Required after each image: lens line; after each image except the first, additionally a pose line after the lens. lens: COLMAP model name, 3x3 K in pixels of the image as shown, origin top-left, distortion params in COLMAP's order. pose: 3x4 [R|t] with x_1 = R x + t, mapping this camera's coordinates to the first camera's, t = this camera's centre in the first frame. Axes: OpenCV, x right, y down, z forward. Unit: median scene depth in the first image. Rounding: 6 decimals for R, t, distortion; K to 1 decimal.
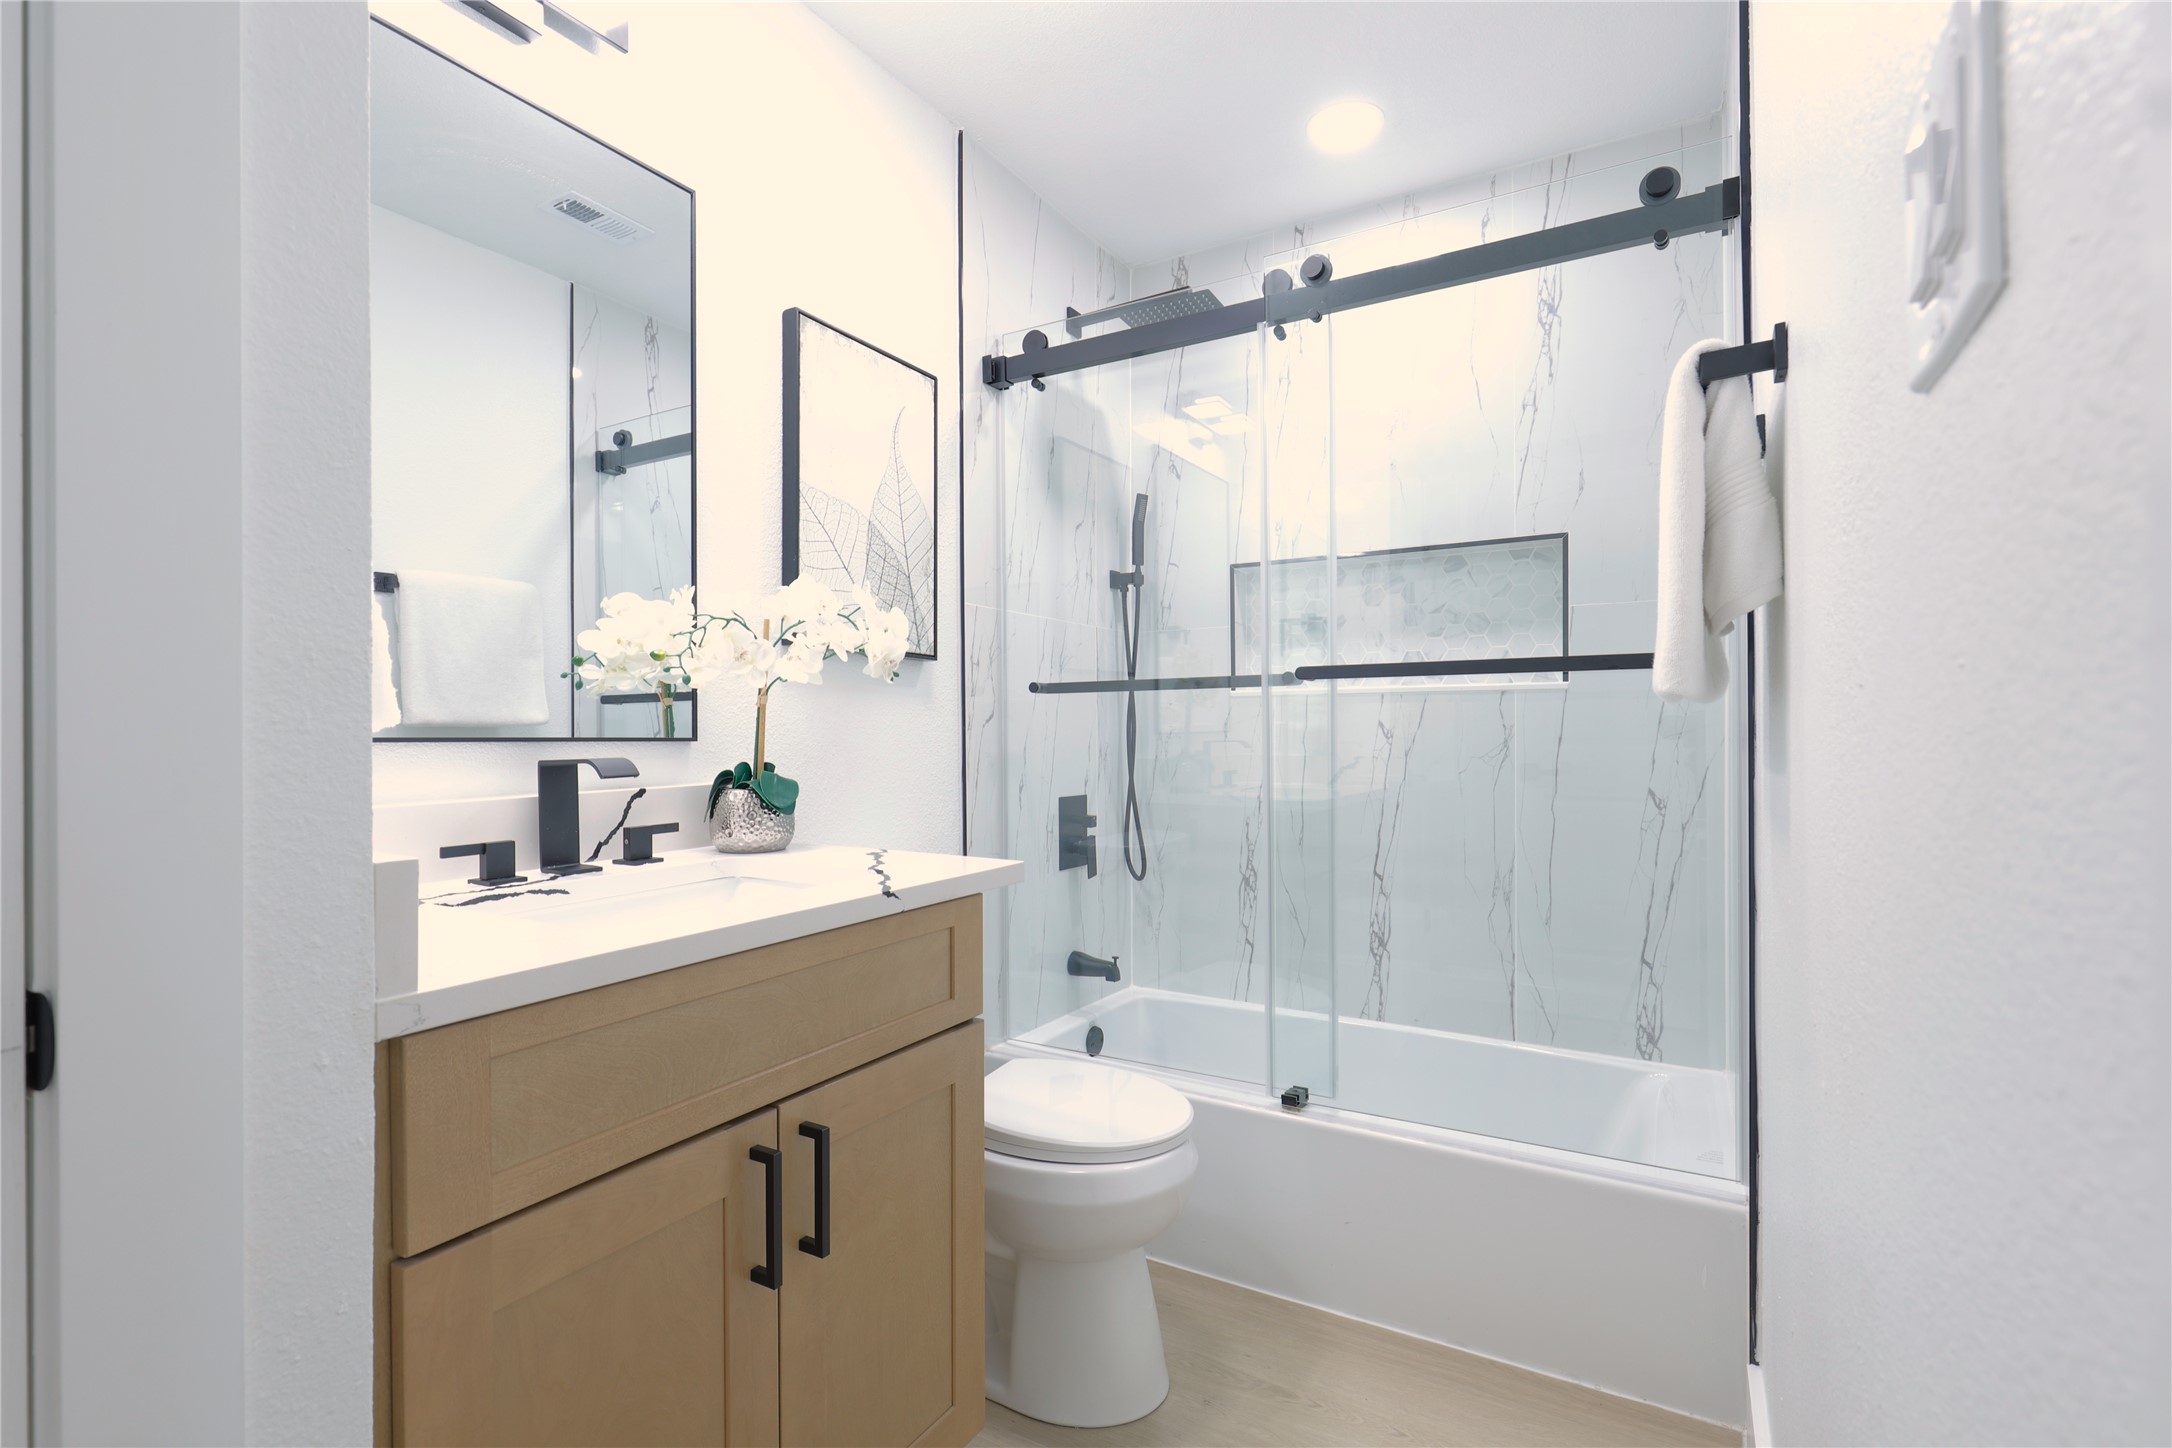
lens RADIAL K [[1010.4, 0, 1083.8], [0, 1010.4, 737.5], [0, 0, 1]] dist [-0.001663, 0.000796]
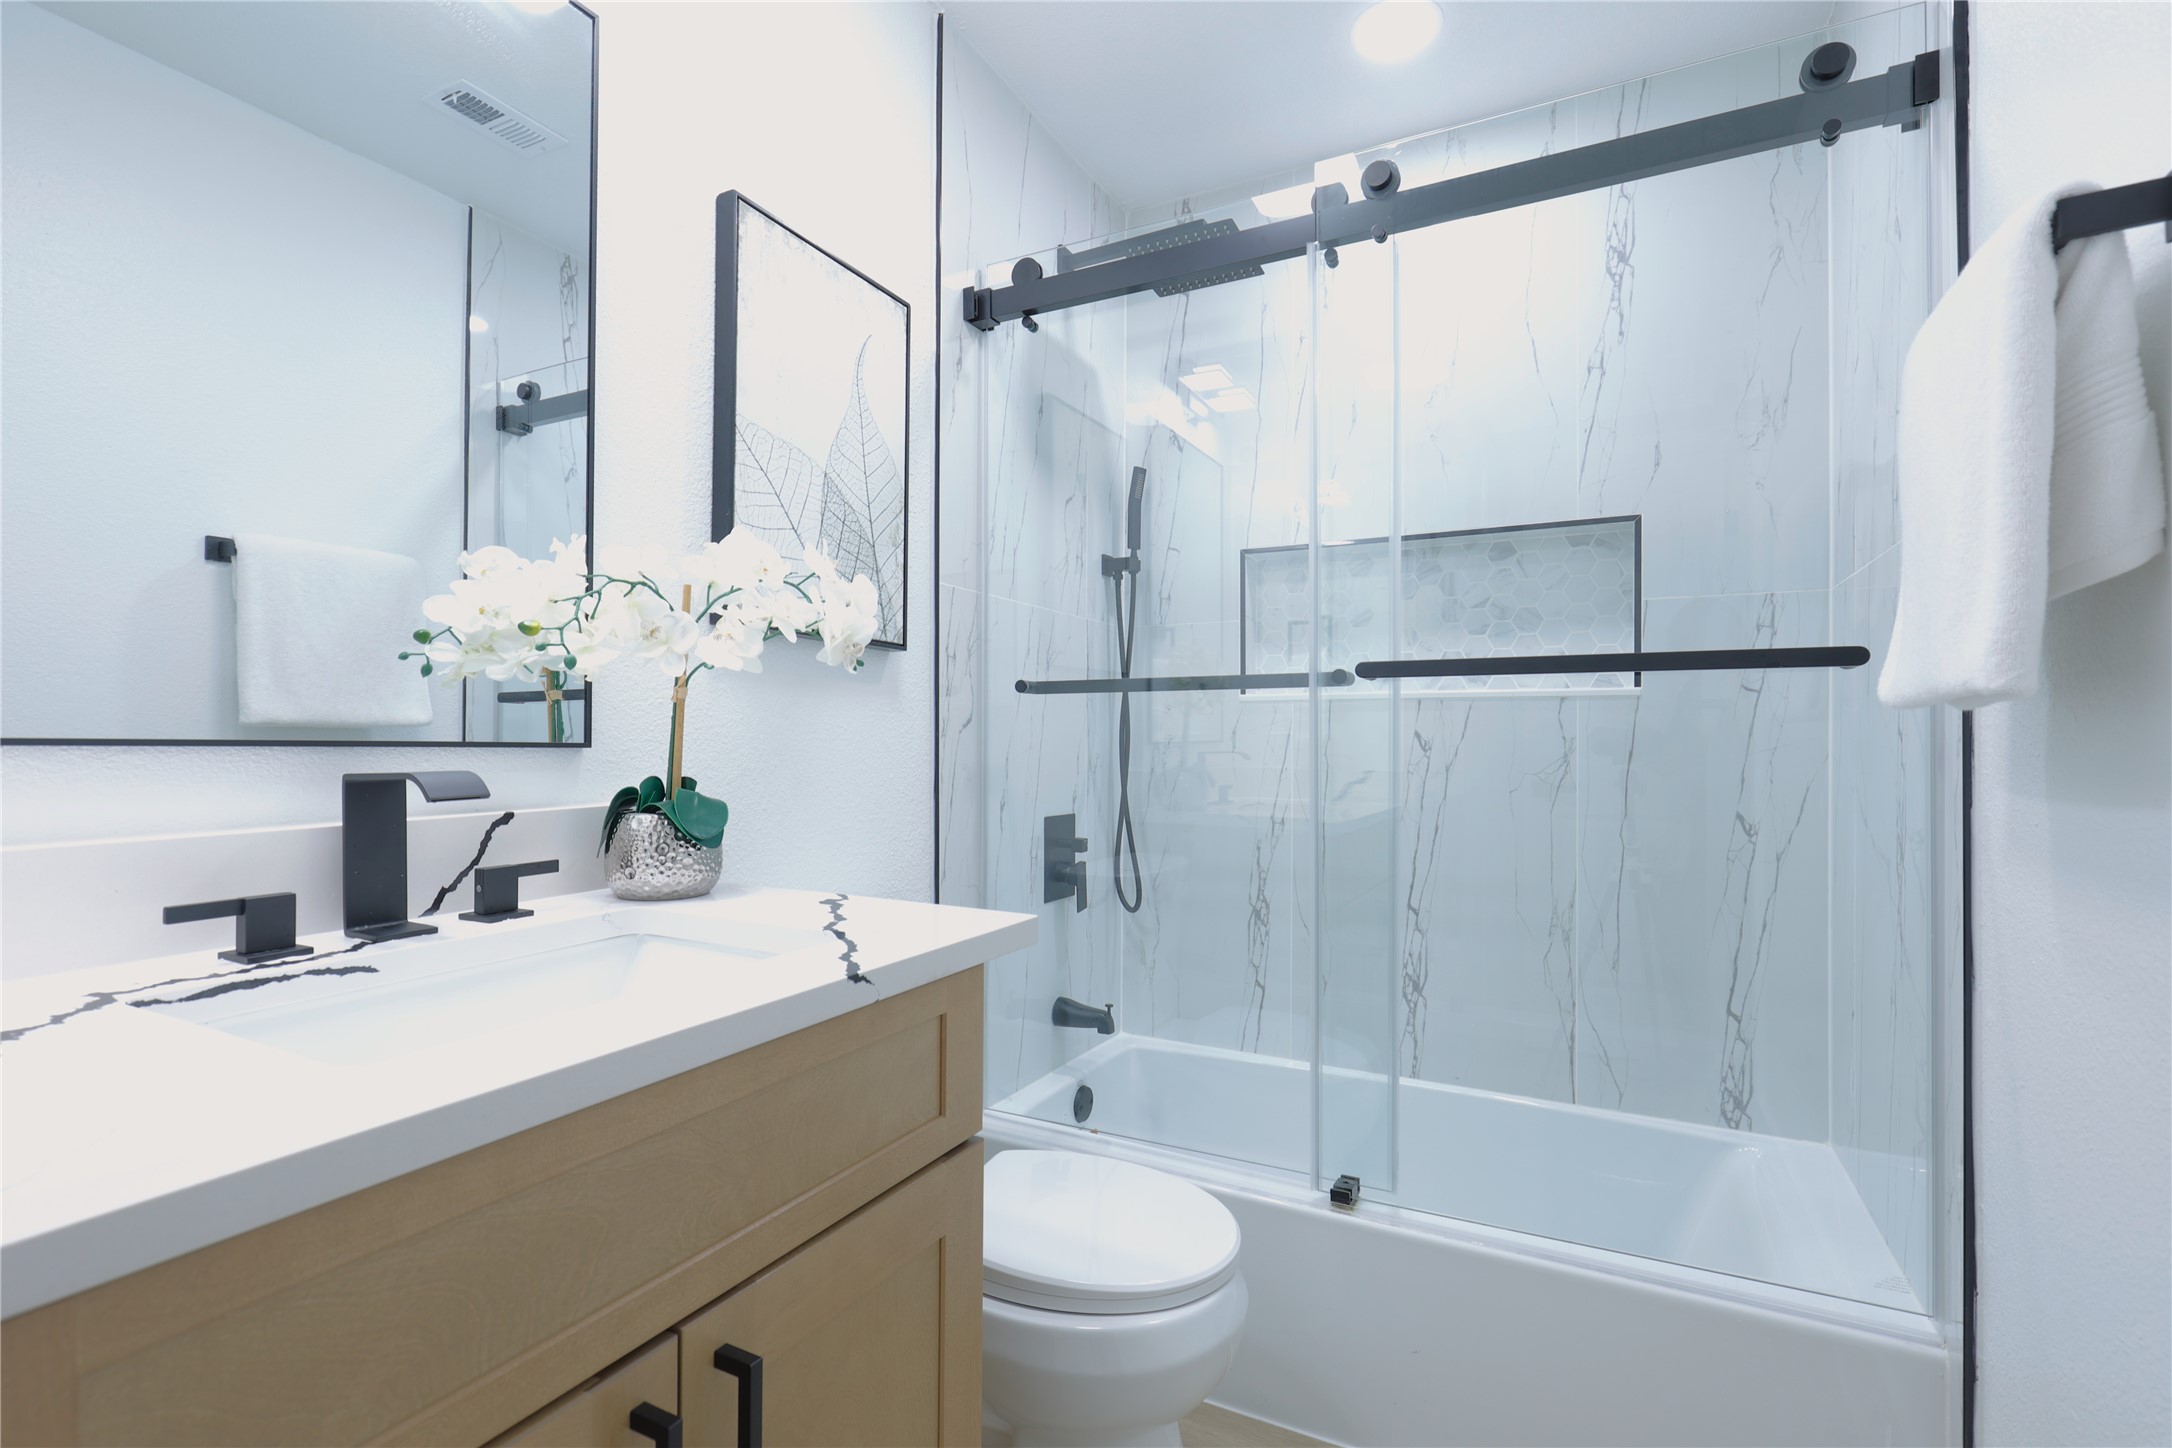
lens RADIAL K [[1010.4, 0, 1083.8], [0, 1010.4, 737.5], [0, 0, 1]] dist [-0.001663, 0.000796]
pose [[0.998566, 0.009255, 0.052733, -0.044183], [-0.008775, 0.999918, -0.009310, -0.000132], [-0.052815, 0.008834, 0.998565, 0.177712]]
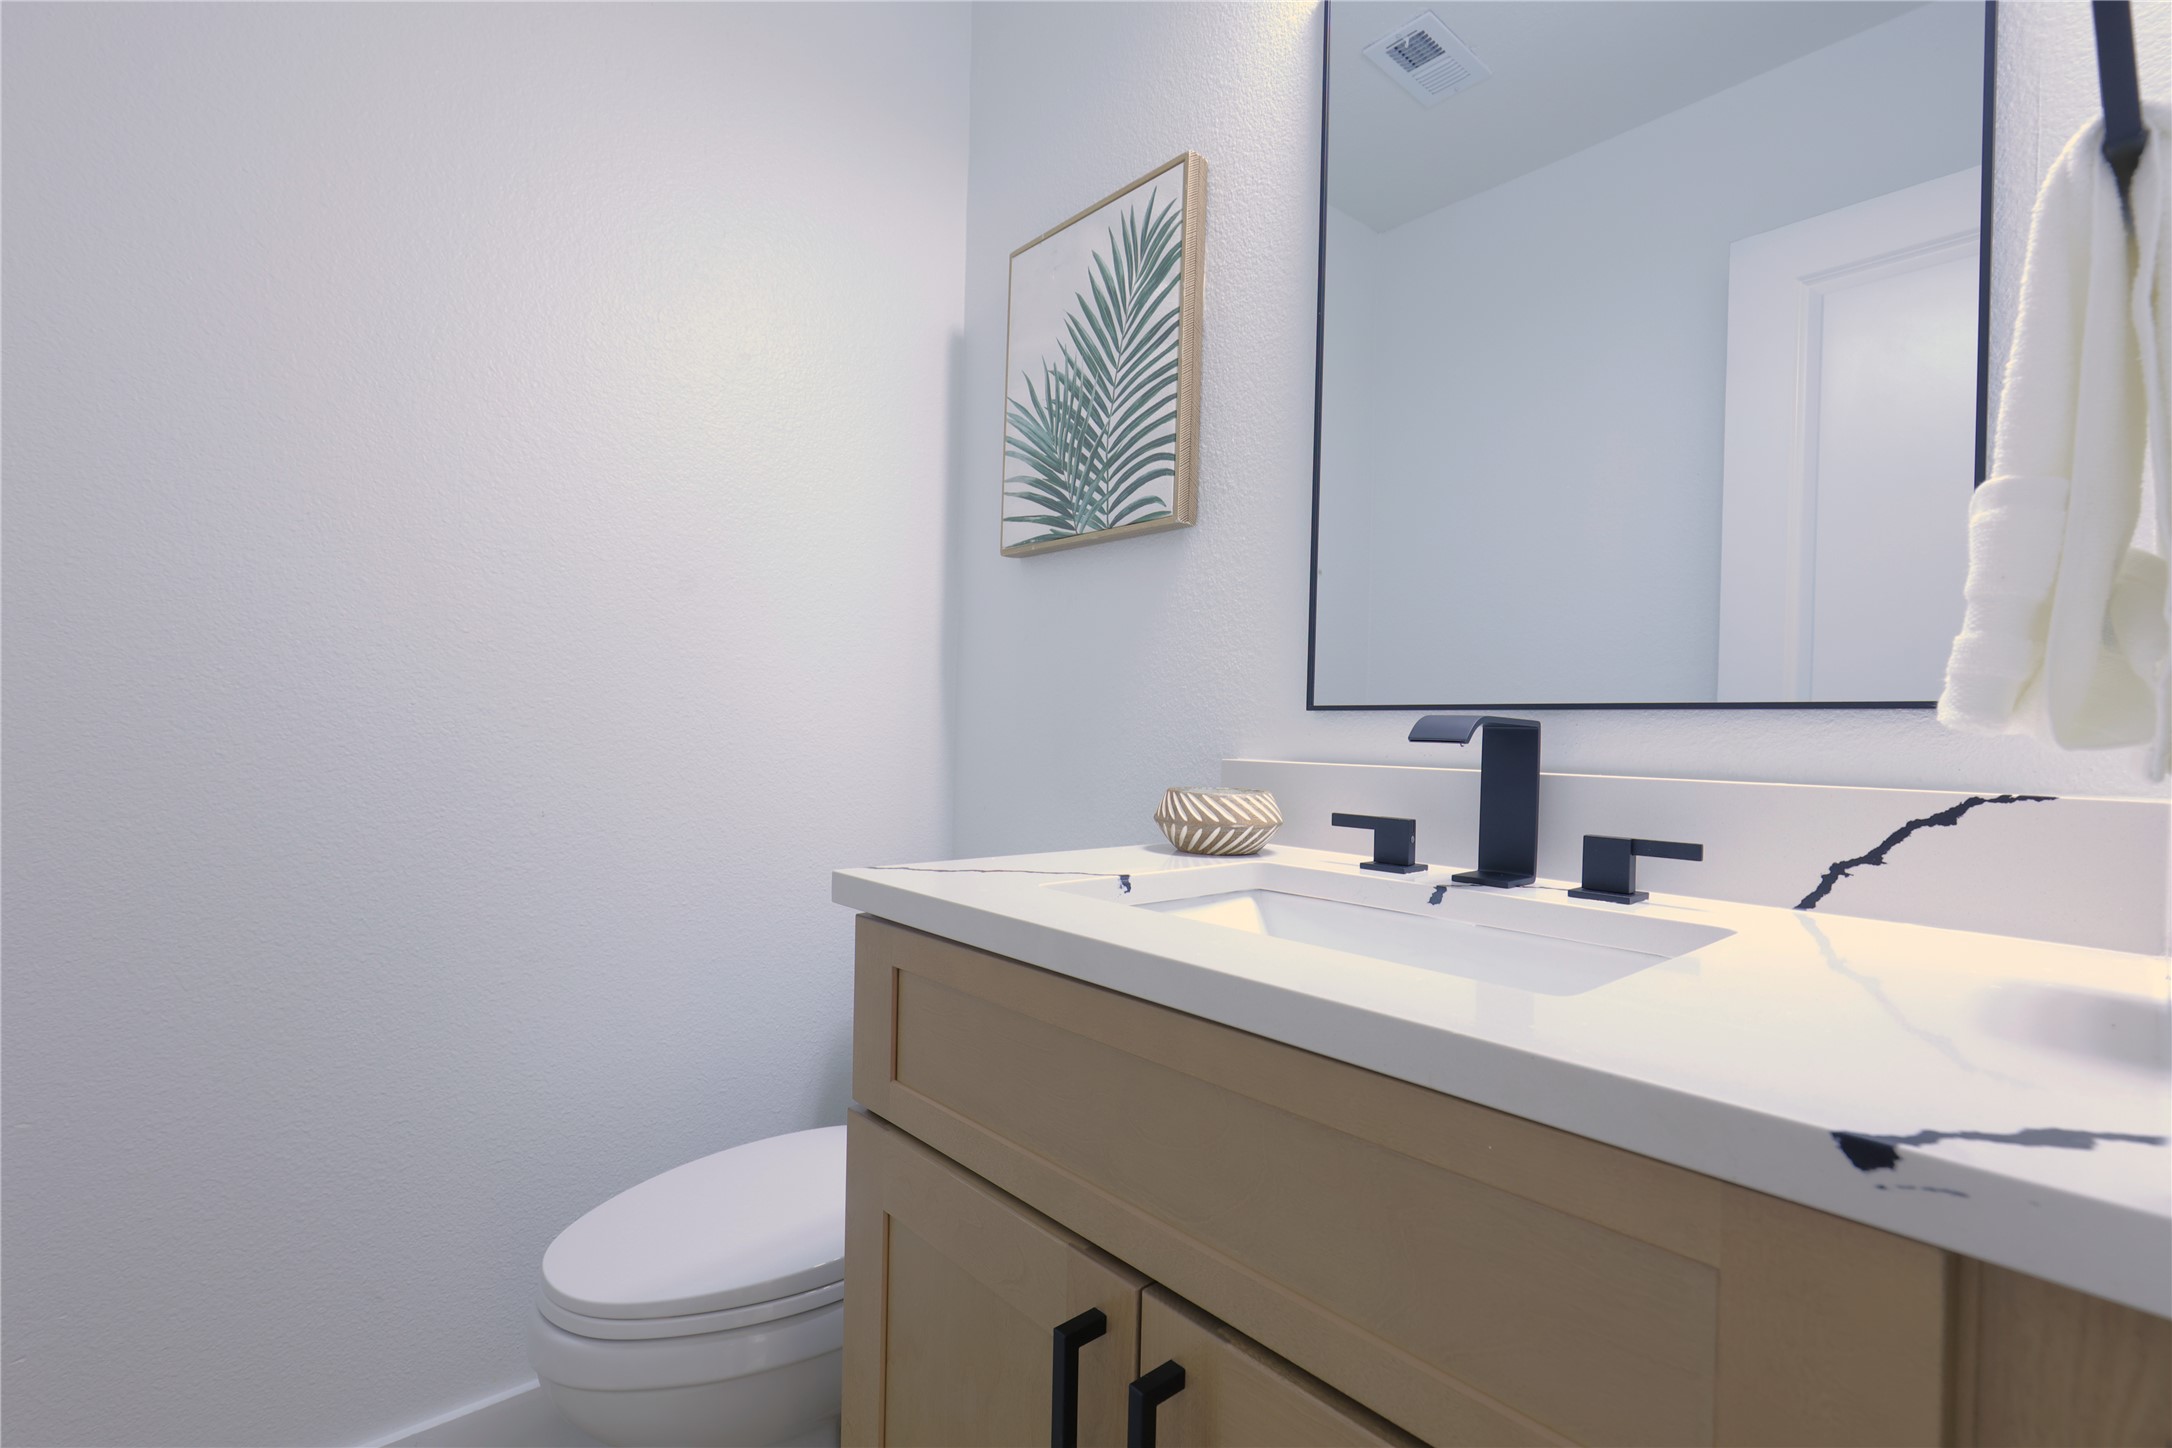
lens RADIAL K [[977.4, 0, 1077.6], [0, 977.4, 735.7], [0, 0, 1]] dist [-0.001349, -0.000554]
pose [[-0.311413, 0.038495, -0.949495, 0.129145], [-0.002898, 0.999136, 0.041458, 0.004593], [0.950270, 0.015662, -0.311032, 0.590488]]
